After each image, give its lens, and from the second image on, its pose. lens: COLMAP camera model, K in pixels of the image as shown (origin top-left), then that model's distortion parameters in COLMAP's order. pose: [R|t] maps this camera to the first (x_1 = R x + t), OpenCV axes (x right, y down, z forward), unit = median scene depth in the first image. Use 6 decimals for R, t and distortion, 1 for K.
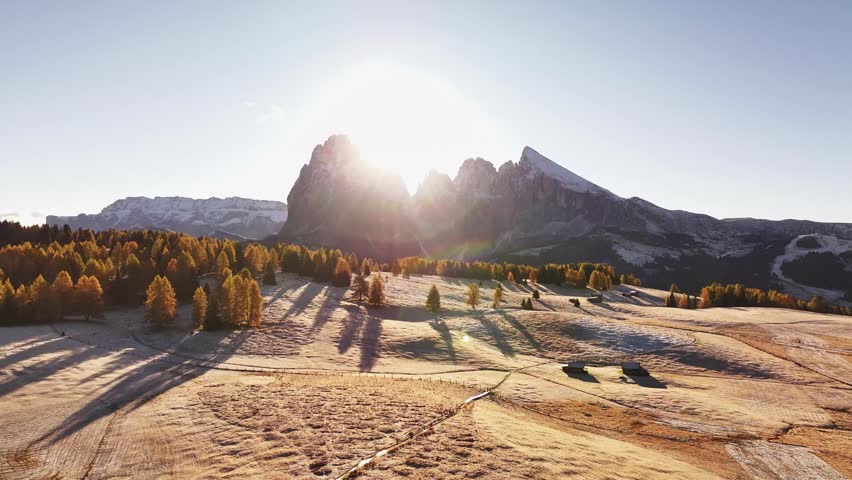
lens RADIAL K [[605.2, 0, 426.0], [0, 605.2, 240.0], [0, 0, 1]] dist [0.009188, 0.003382]
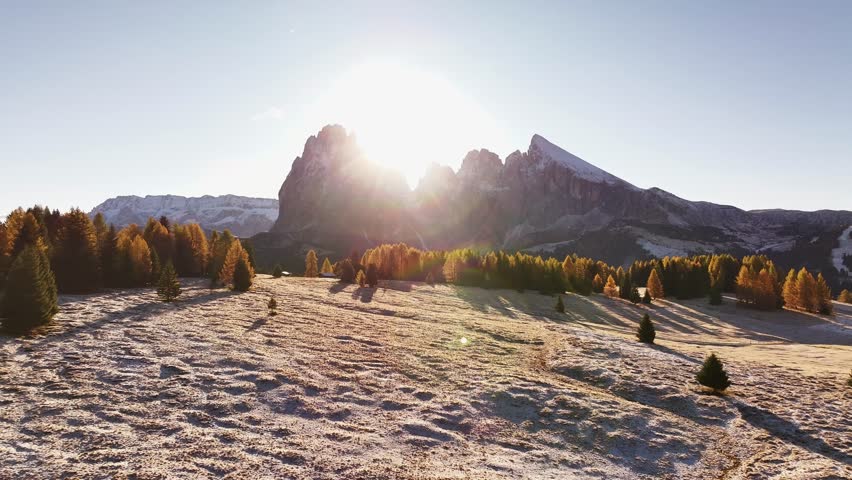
lens RADIAL K [[605.2, 0, 426.0], [0, 605.2, 240.0], [0, 0, 1]] dist [0.009188, 0.003382]
pose [[0.999944, -0.009765, -0.004126, 0.000808], [0.009774, 0.999950, 0.002128, 0.003443], [0.004105, -0.002168, 0.999989, 0.076971]]
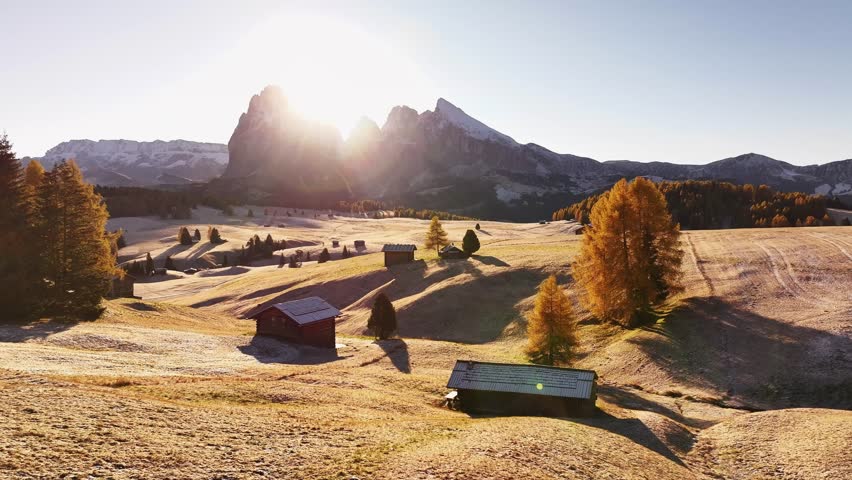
lens RADIAL K [[605.2, 0, 426.0], [0, 605.2, 240.0], [0, 0, 1]] dist [0.009188, 0.003382]
pose [[0.997032, -0.014773, 0.075563, 0.050771], [0.007033, 0.994791, 0.101695, -0.004911], [-0.076672, -0.100861, 0.991942, -0.161769]]
